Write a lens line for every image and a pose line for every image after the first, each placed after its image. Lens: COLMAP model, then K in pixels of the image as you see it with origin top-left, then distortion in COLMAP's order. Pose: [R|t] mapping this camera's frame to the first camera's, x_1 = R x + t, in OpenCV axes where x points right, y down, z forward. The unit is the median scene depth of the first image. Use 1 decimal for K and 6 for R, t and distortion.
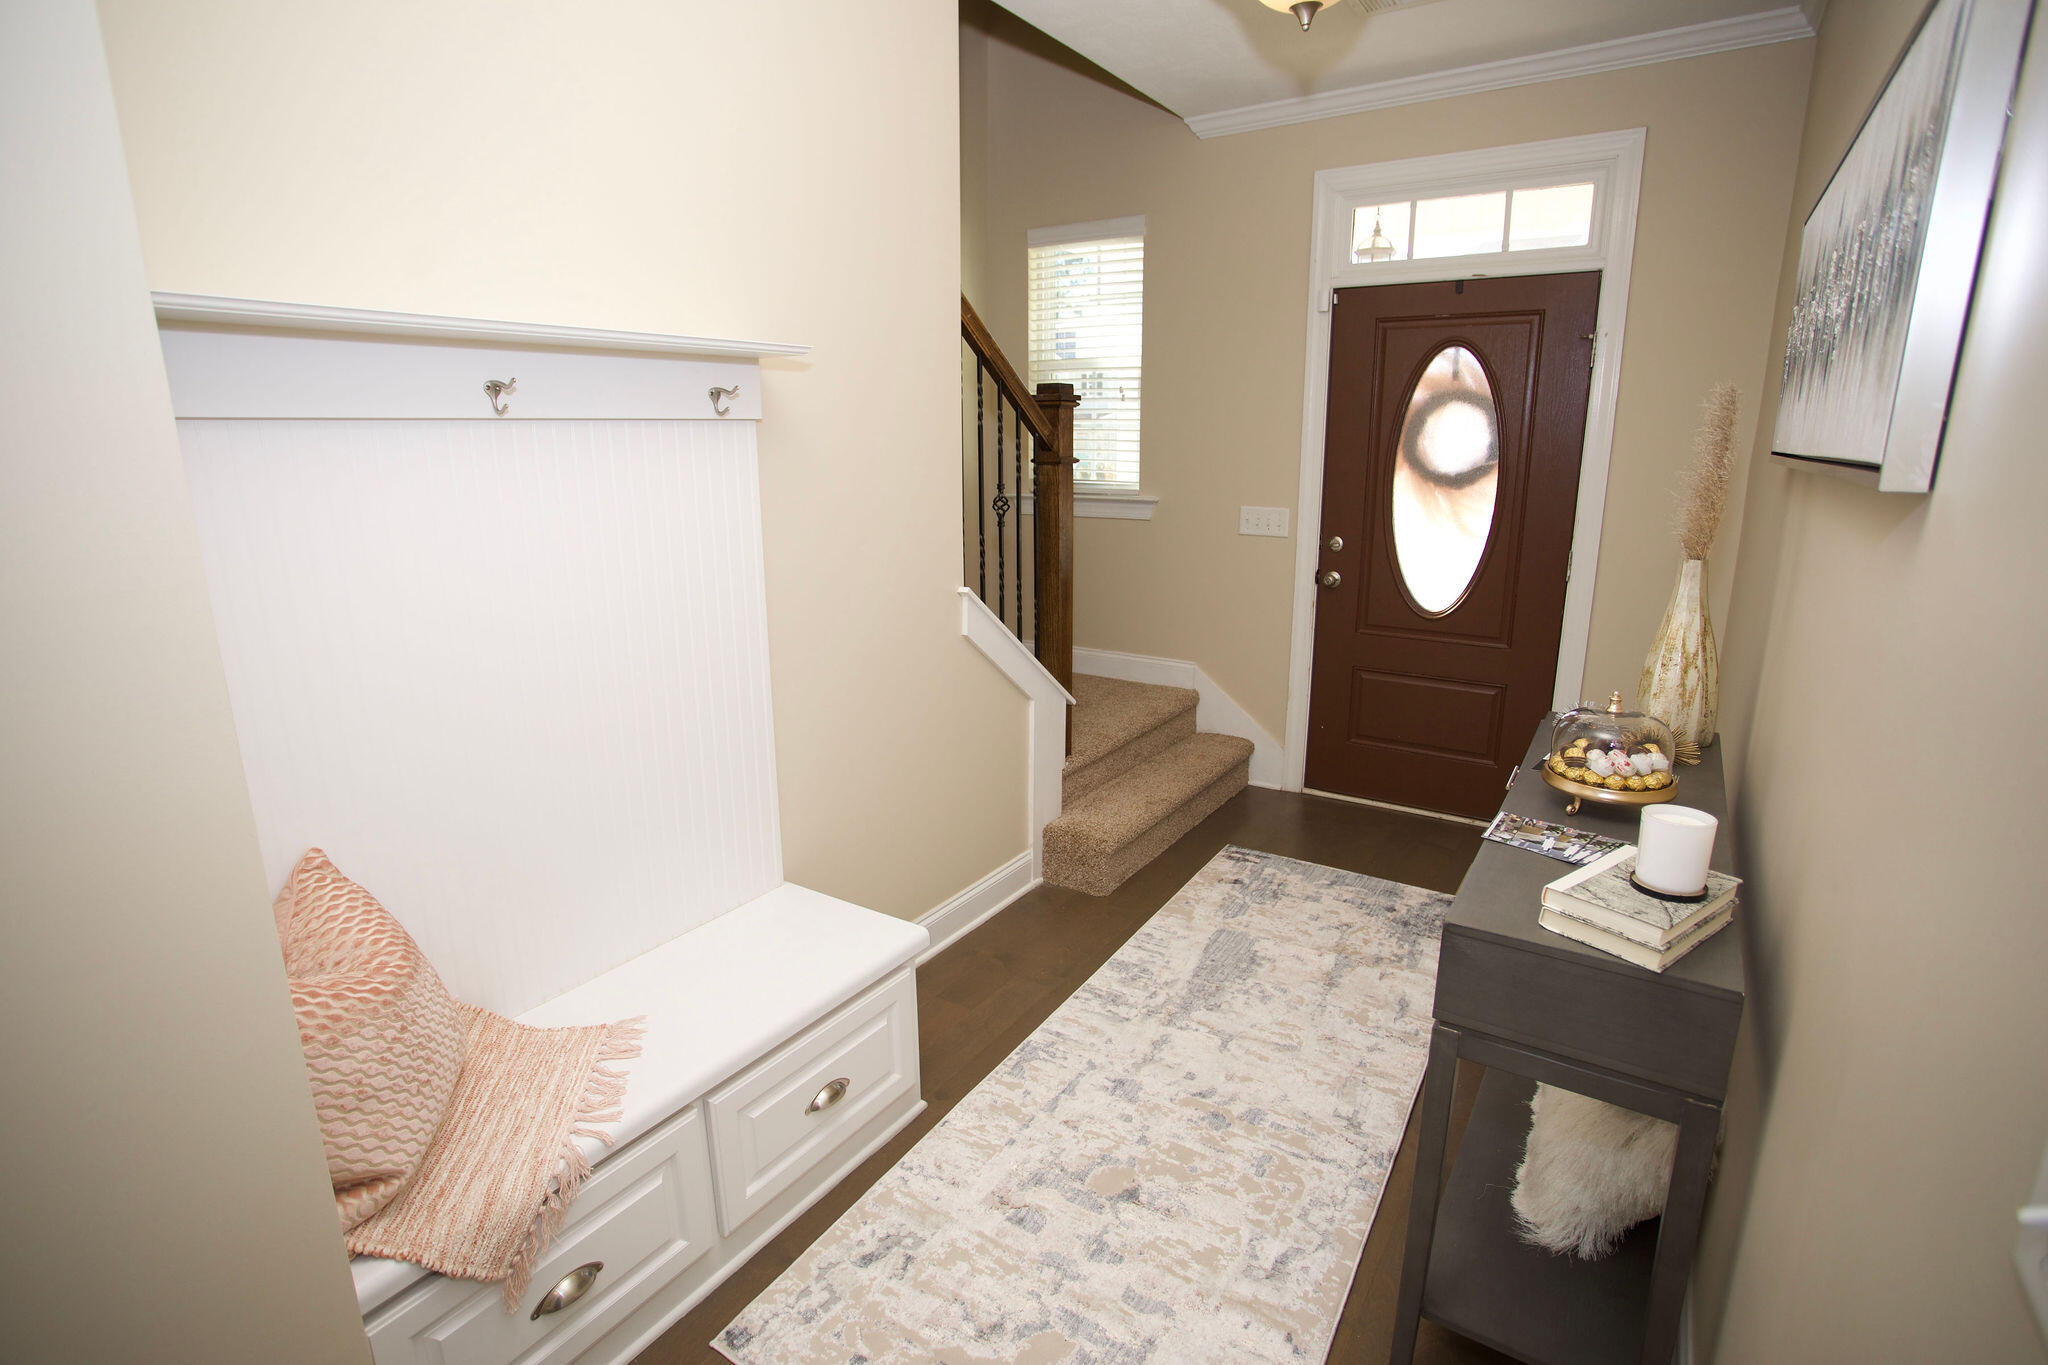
lens RADIAL K [[999.3, 0, 1012.4], [0, 999.3, 674.5], [0, 0, 1]] dist [-0.076984, 0.032977]
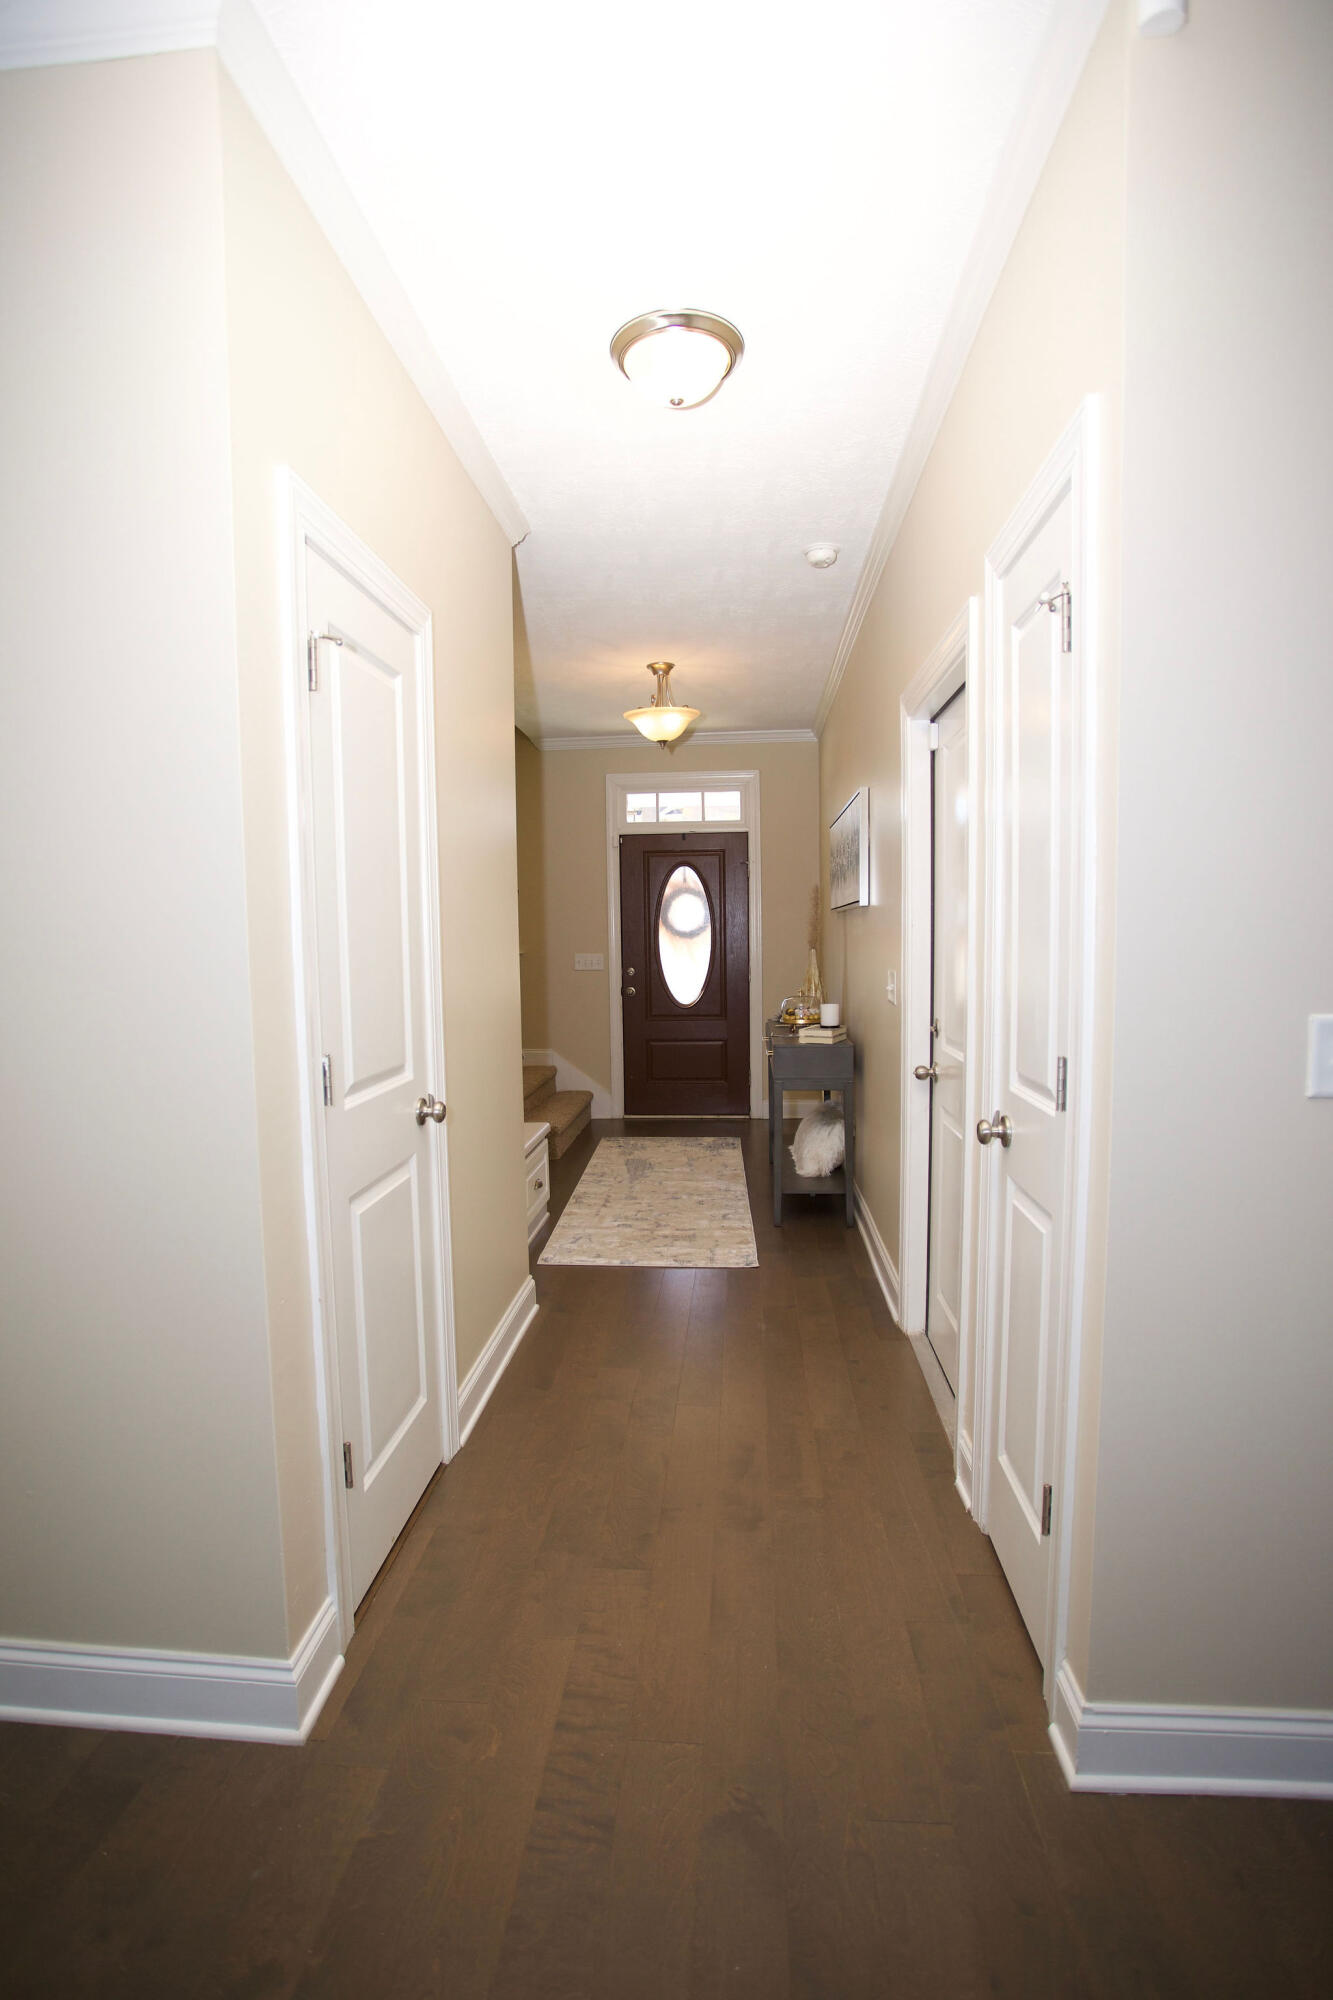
lens RADIAL K [[975.9, 0, 652.1], [0, 975.9, 1009.4], [0, 0, 1]] dist [-0.076984, 0.032977]
pose [[0.880199, -0.050022, 0.471962, -0.524464], [0.124936, 0.983777, -0.128736, 0.184338], [-0.457866, 0.172278, 0.872169, -0.604724]]
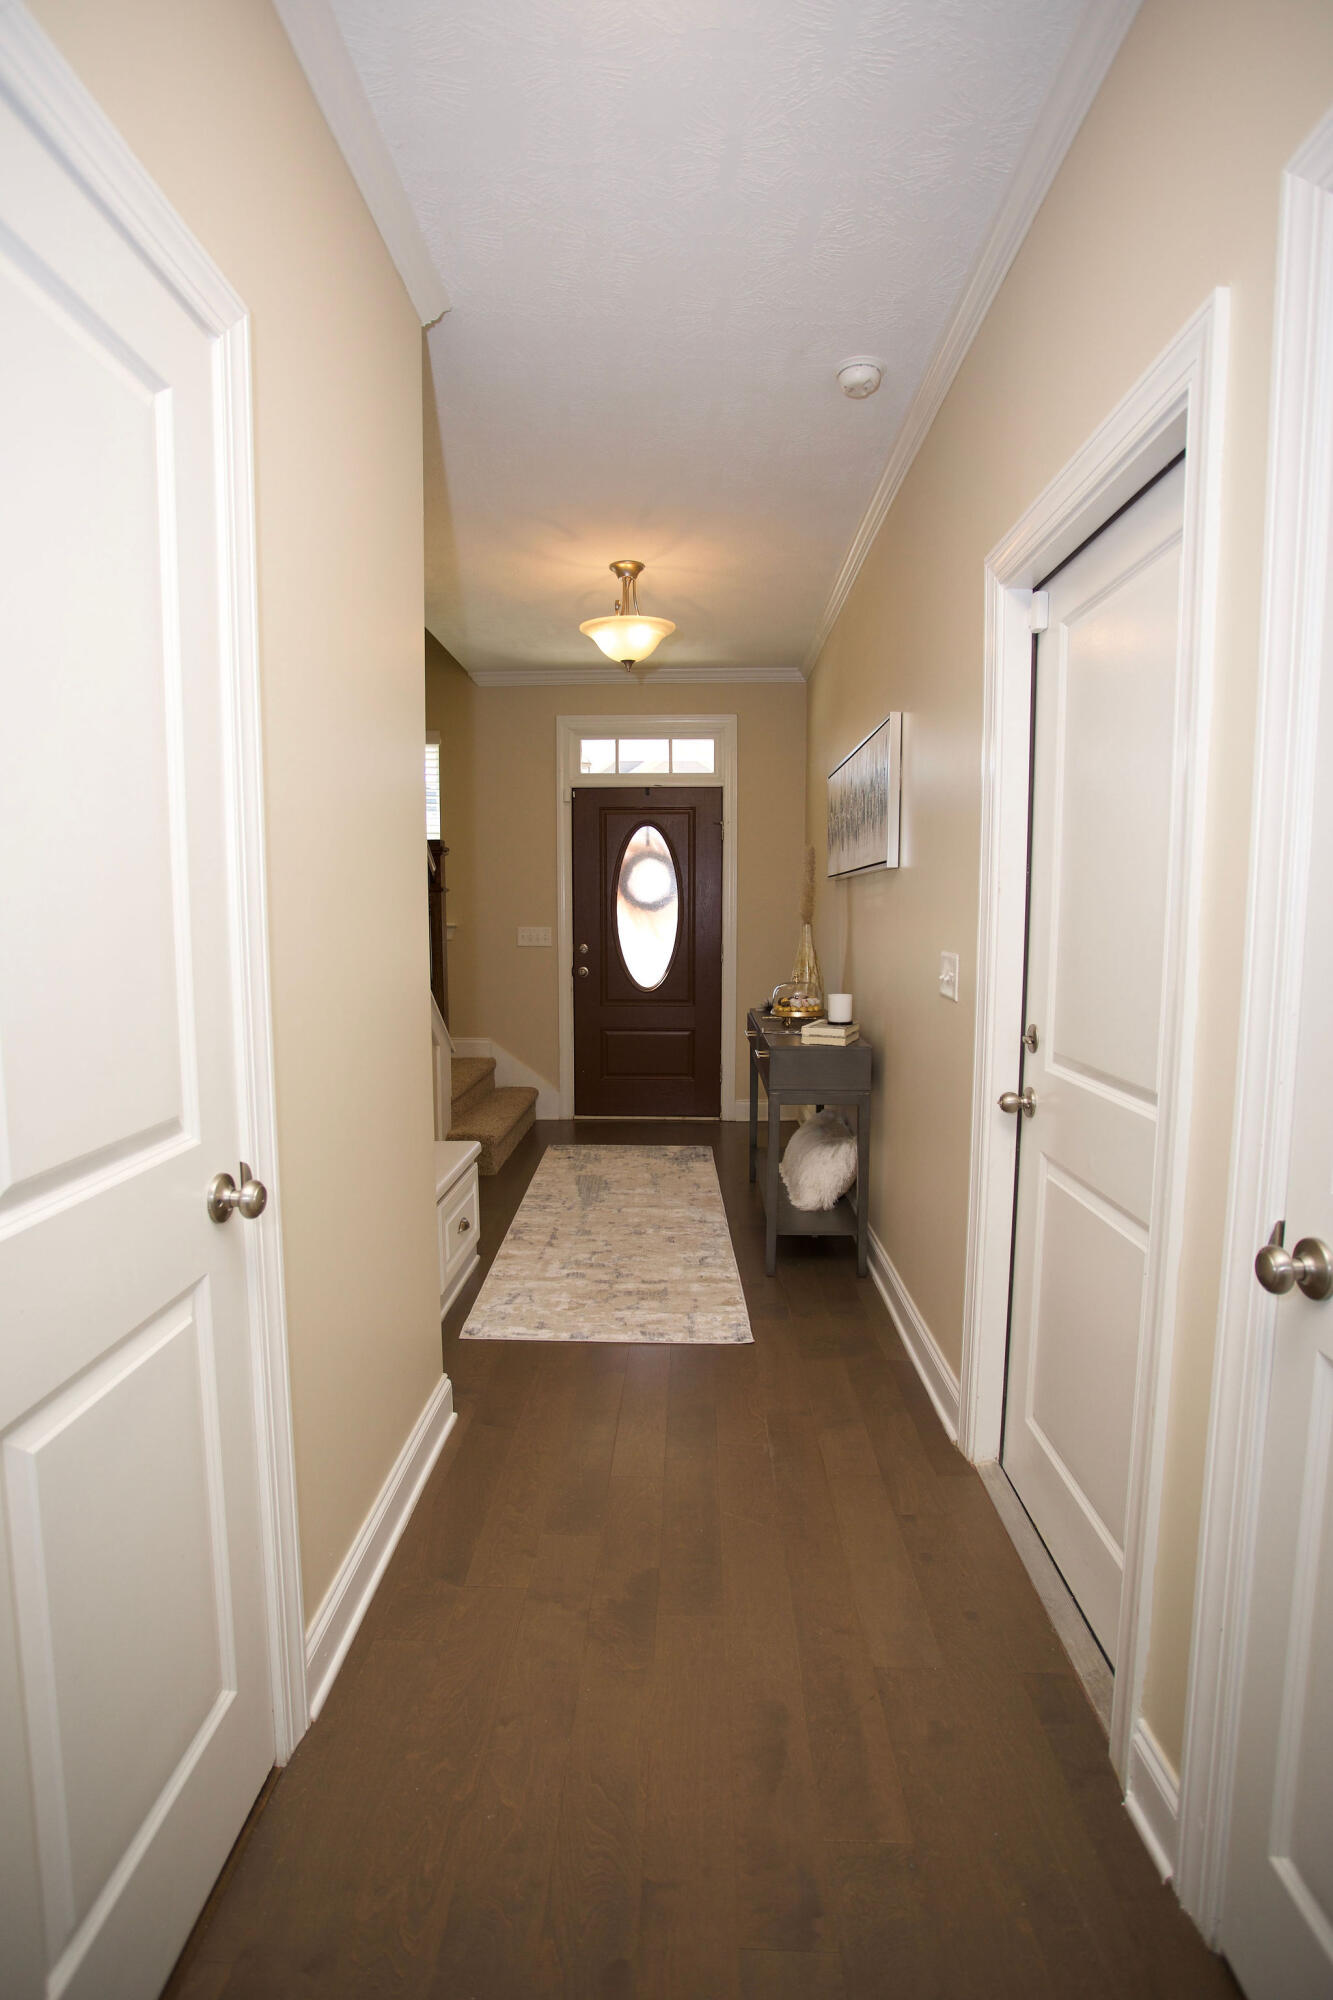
lens RADIAL K [[975.9, 0, 652.1], [0, 975.9, 1009.4], [0, 0, 1]] dist [-0.076984, 0.032977]
pose [[0.854897, -0.053284, 0.516053, -0.405146], [0.121165, 0.987709, -0.098739, 0.135626], [-0.504450, 0.146939, 0.850846, -0.363104]]
